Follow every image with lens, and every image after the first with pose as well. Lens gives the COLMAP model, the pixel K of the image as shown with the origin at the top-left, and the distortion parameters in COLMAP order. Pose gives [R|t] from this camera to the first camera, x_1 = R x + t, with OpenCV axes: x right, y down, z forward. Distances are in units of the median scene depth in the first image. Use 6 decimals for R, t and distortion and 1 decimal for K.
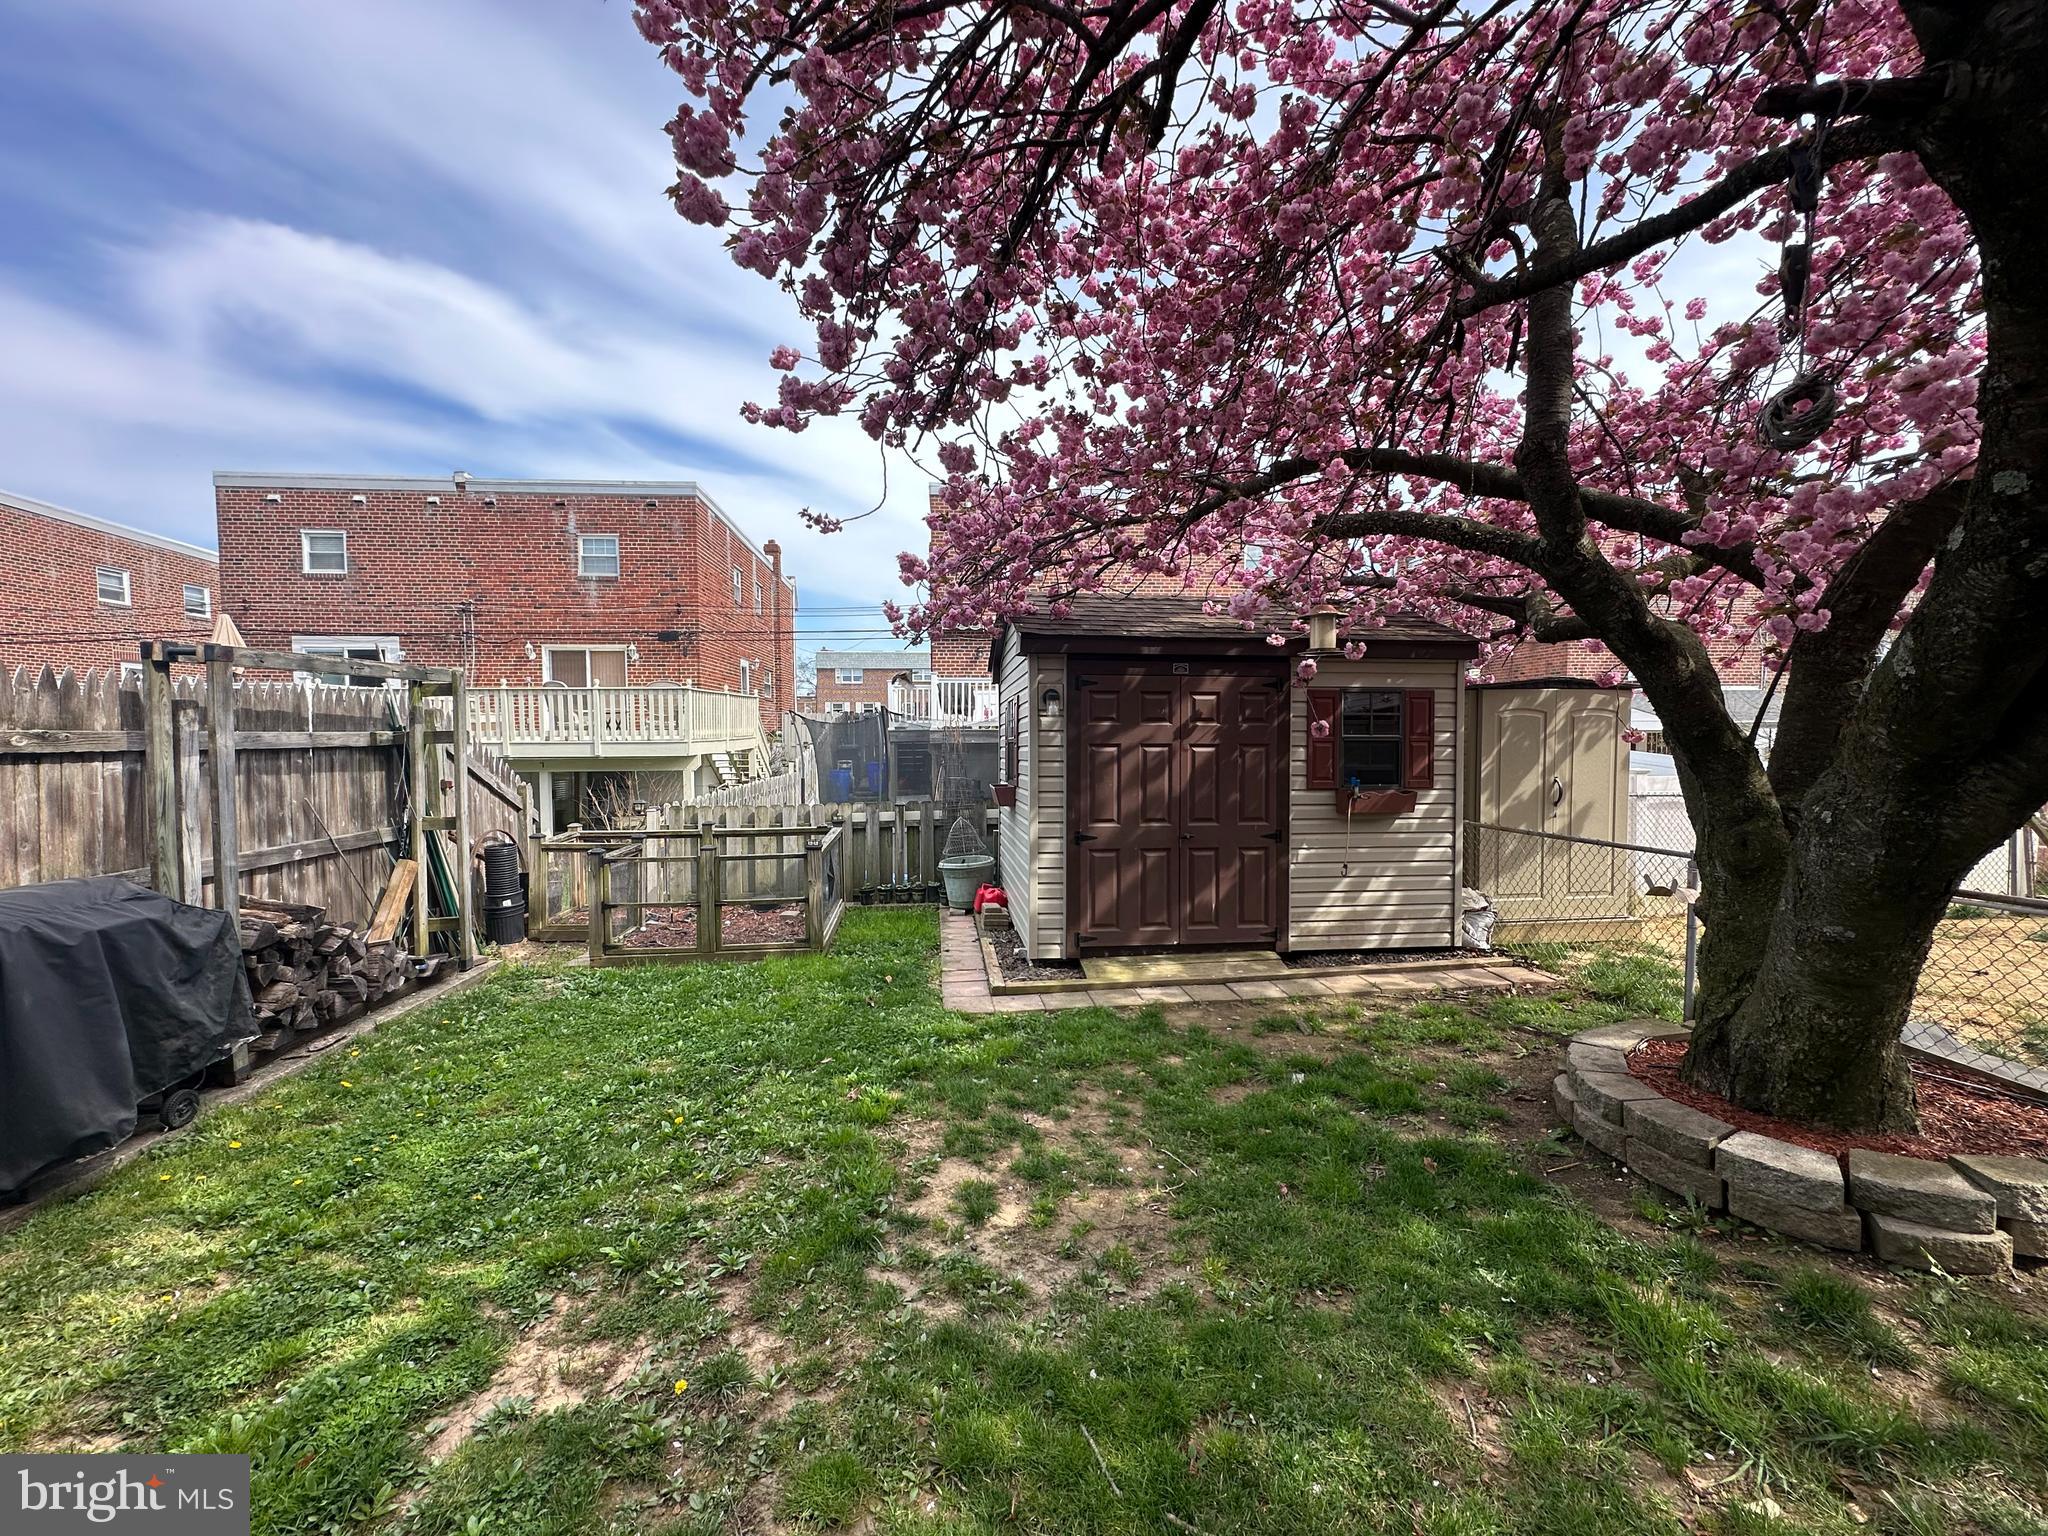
lens RADIAL K [[816.9, 0, 1023.7], [0, 816.9, 770.4], [0, 0, 1]] dist [-0.005491, 0.001296]
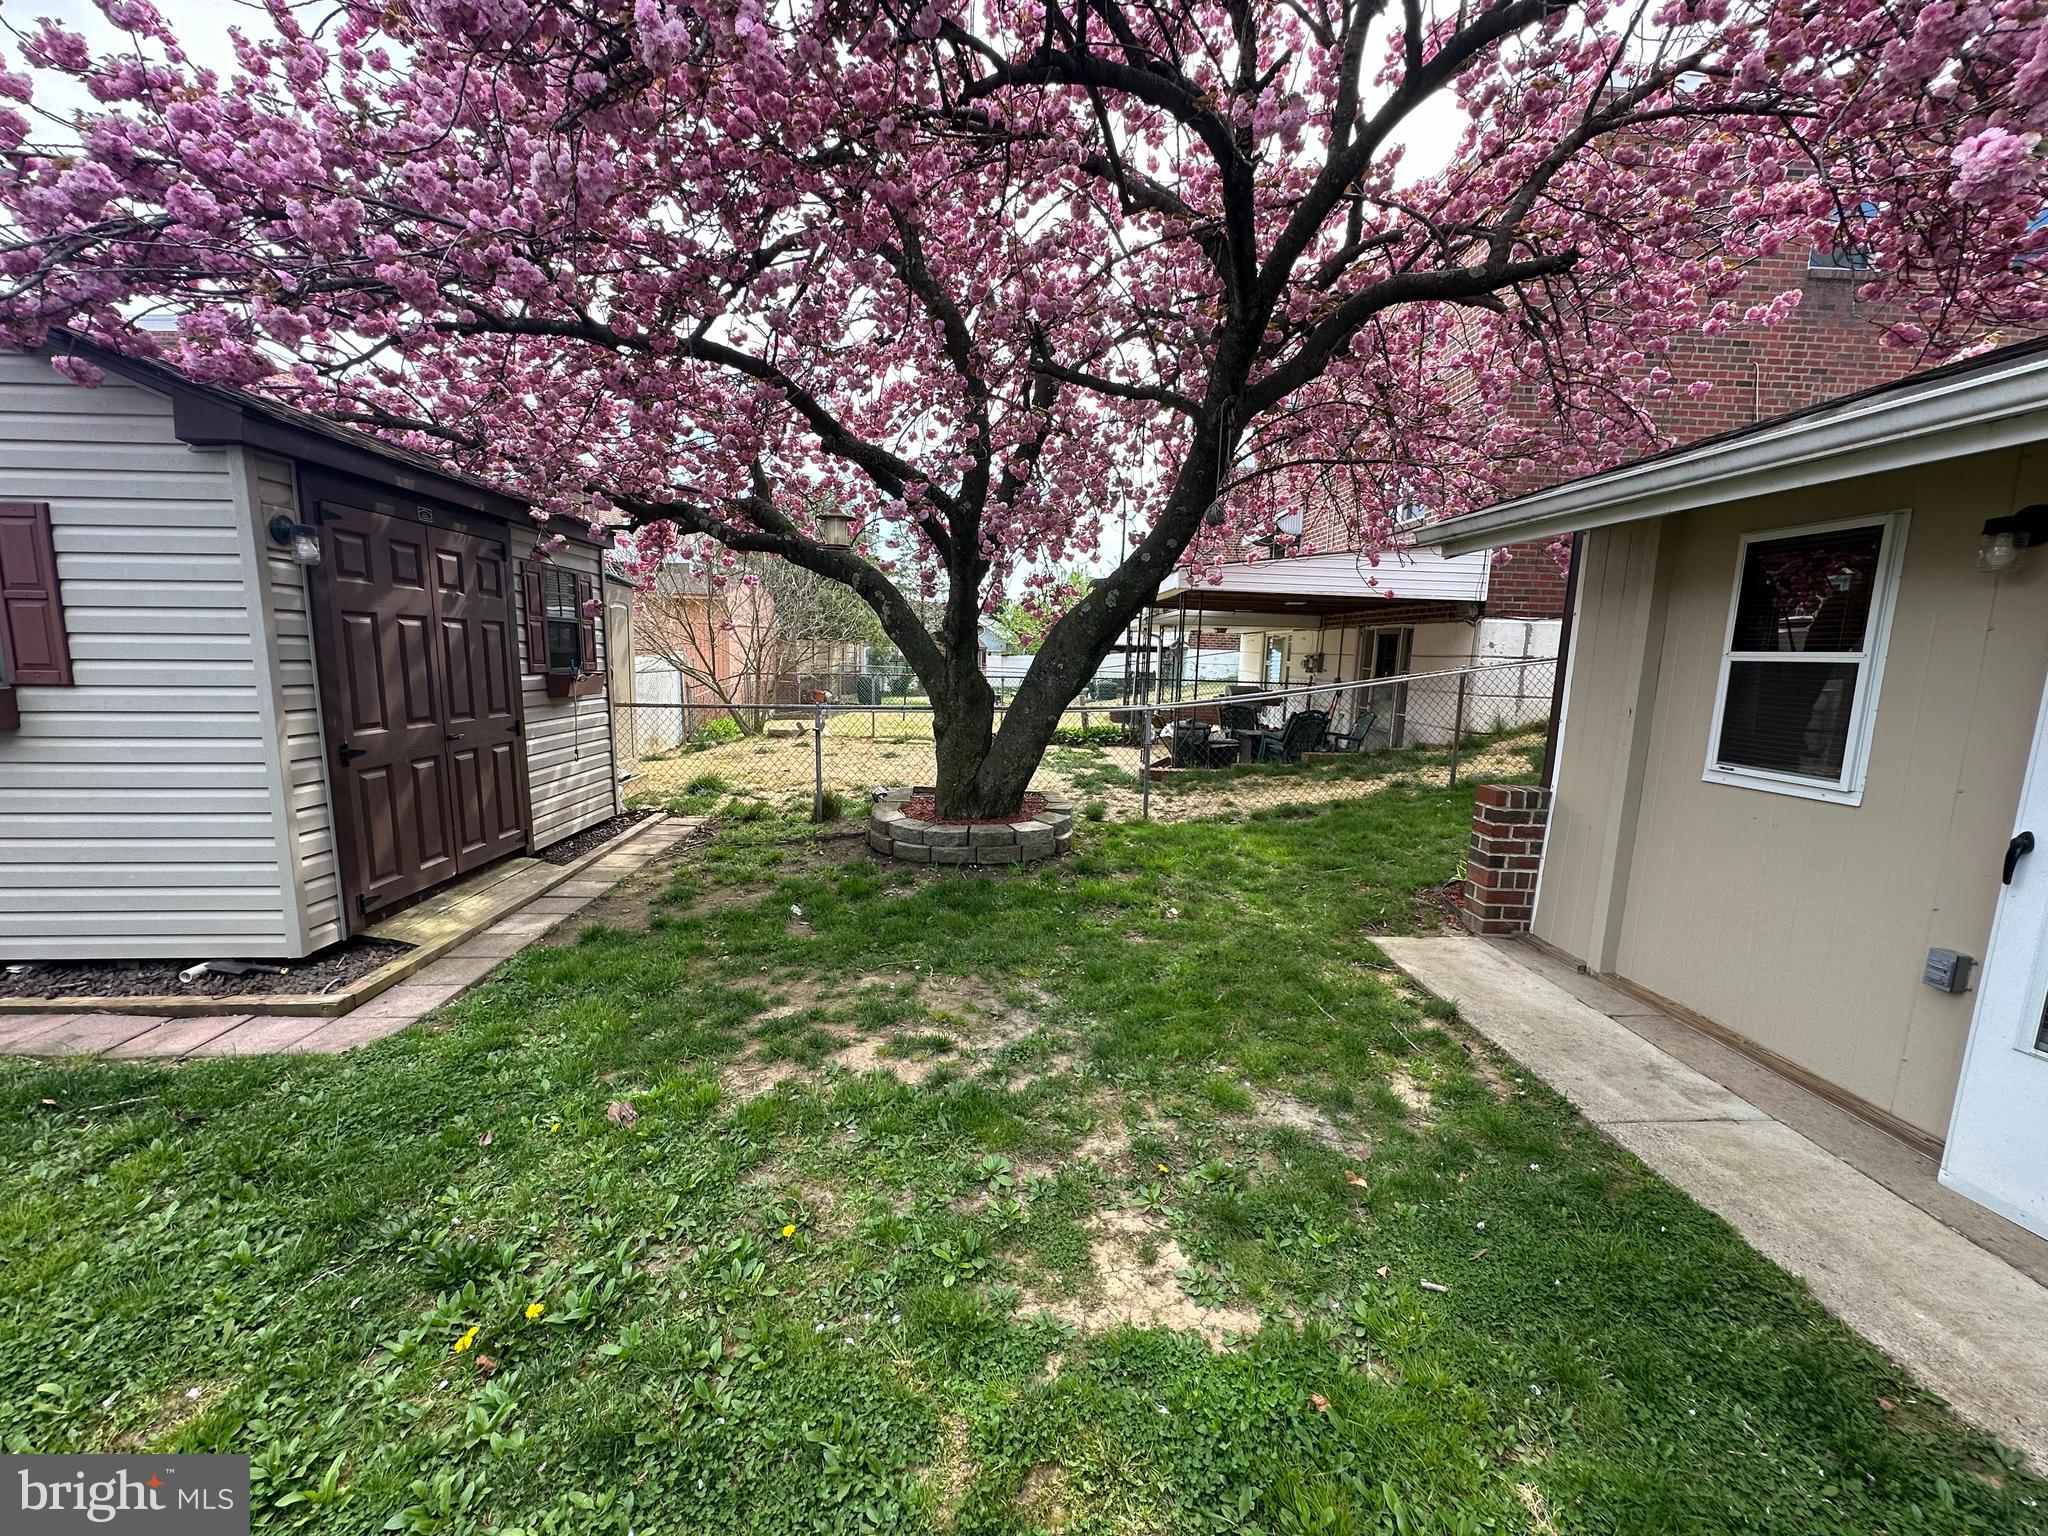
lens RADIAL K [[816.9, 0, 1023.7], [0, 816.9, 770.4], [0, 0, 1]] dist [-0.005491, 0.001296]
pose [[0.060648, -0.142951, 0.987870, -0.666332], [0.013971, 0.989716, 0.142360, 0.011096], [-0.998061, 0.005168, 0.062022, 0.497830]]
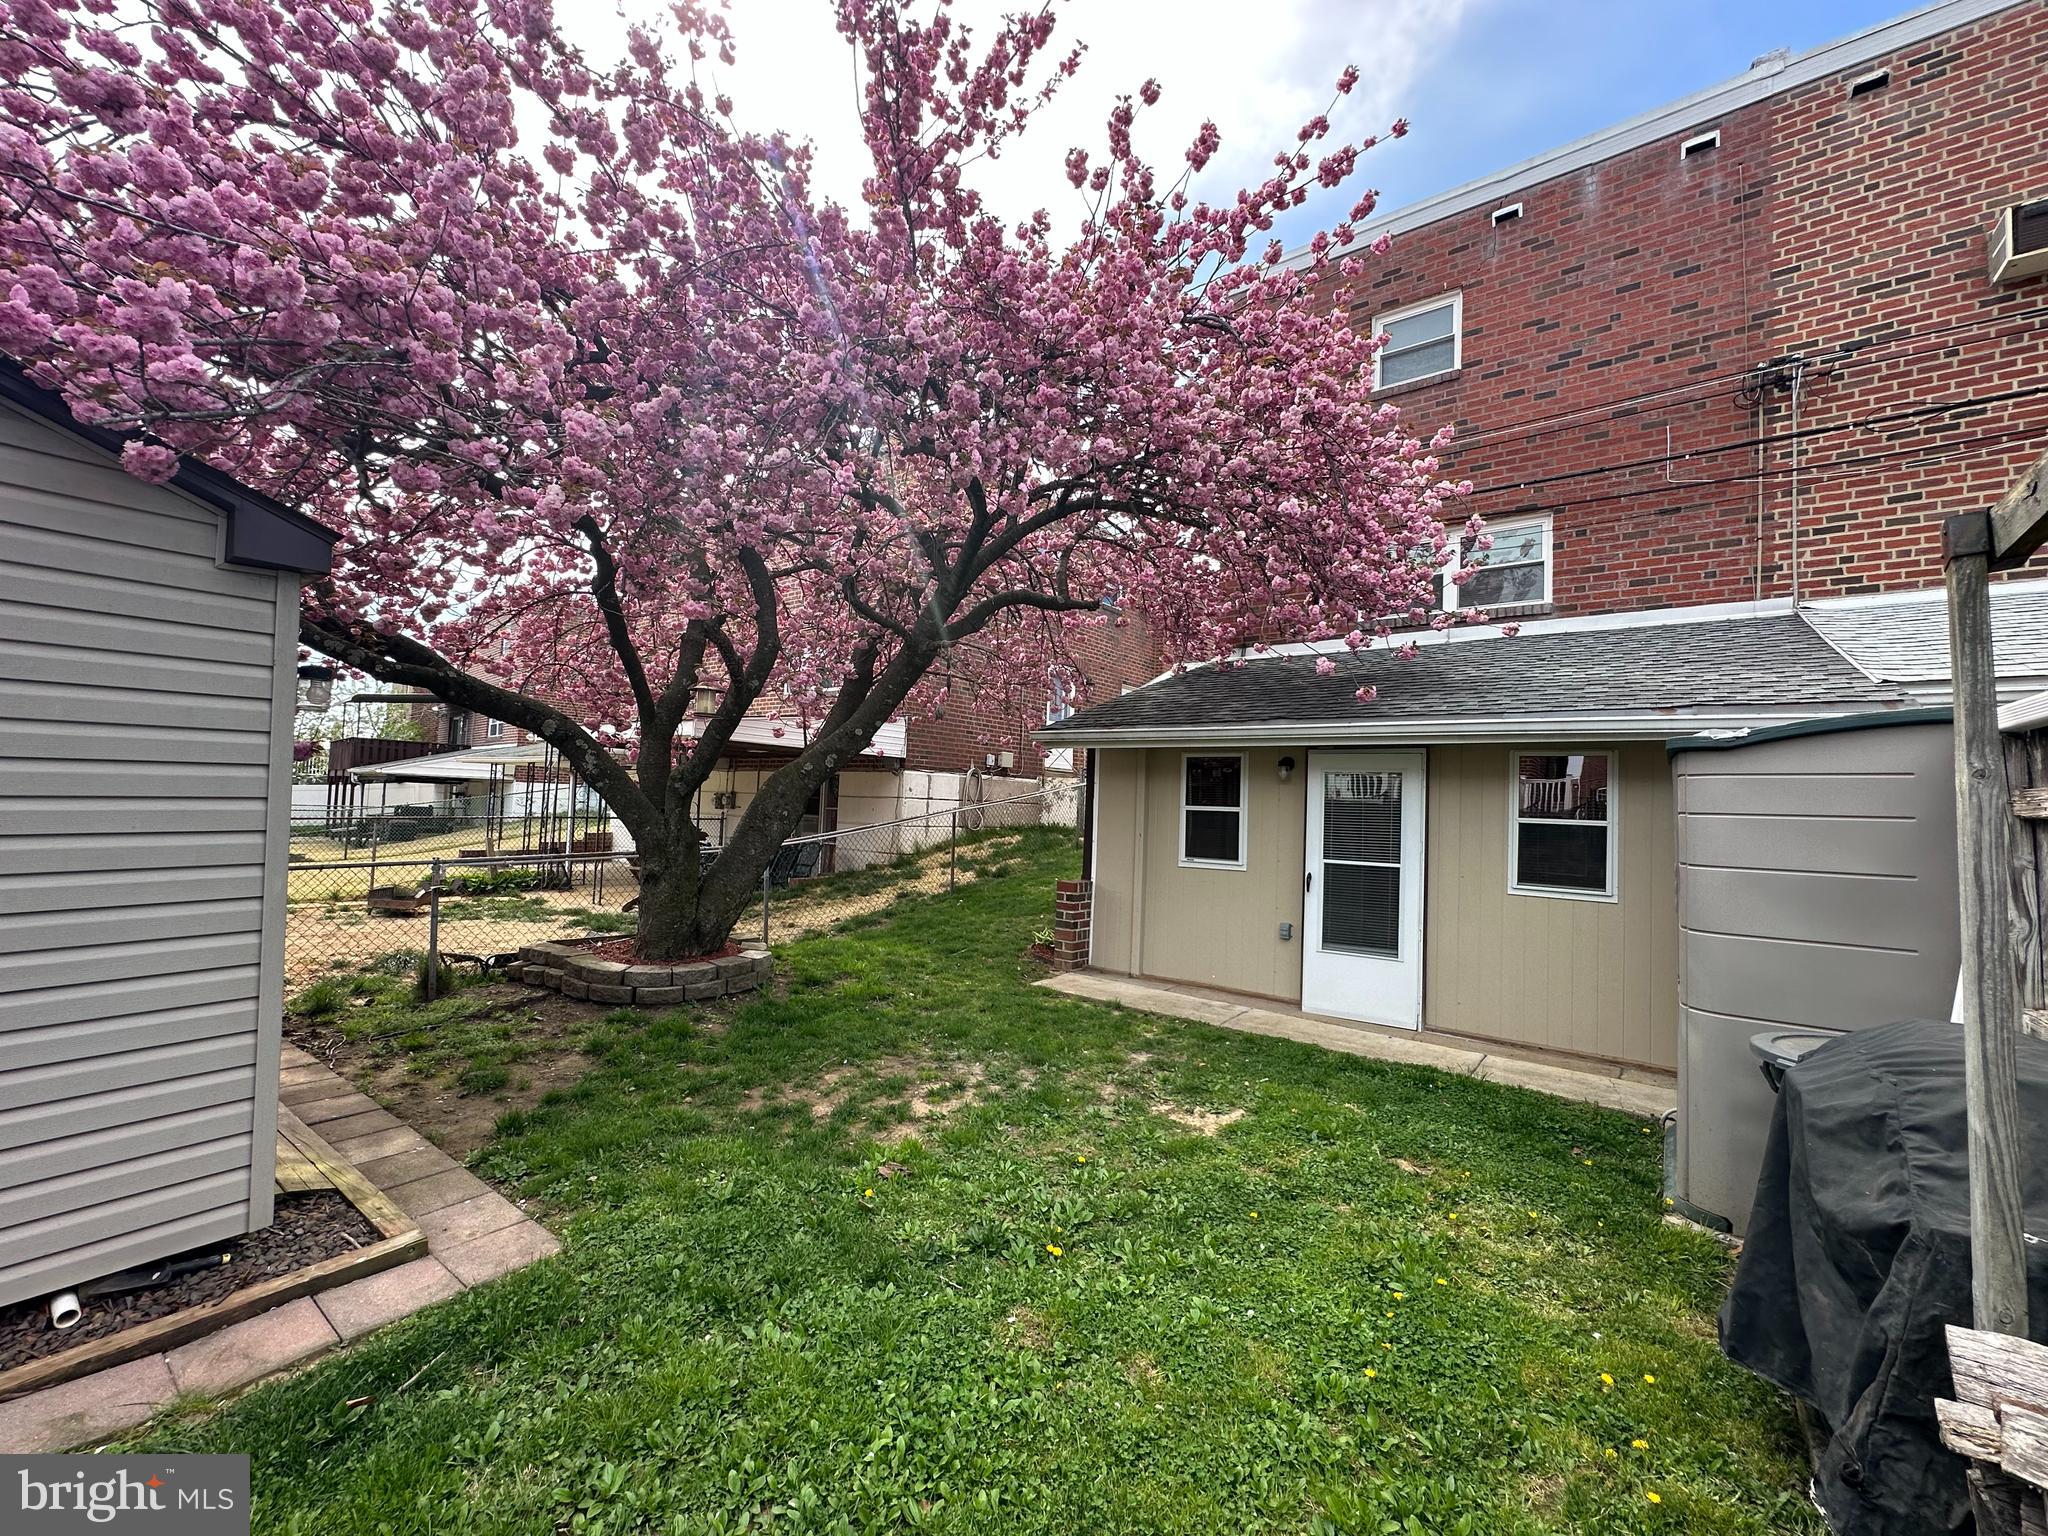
lens RADIAL K [[816.9, 0, 1023.7], [0, 816.9, 770.4], [0, 0, 1]] dist [-0.005491, 0.001296]
pose [[-0.727309, 0.004176, 0.686298, -0.752533], [-0.004679, 0.999928, -0.011043, -0.030379], [-0.686295, -0.011243, -0.727237, 1.260144]]
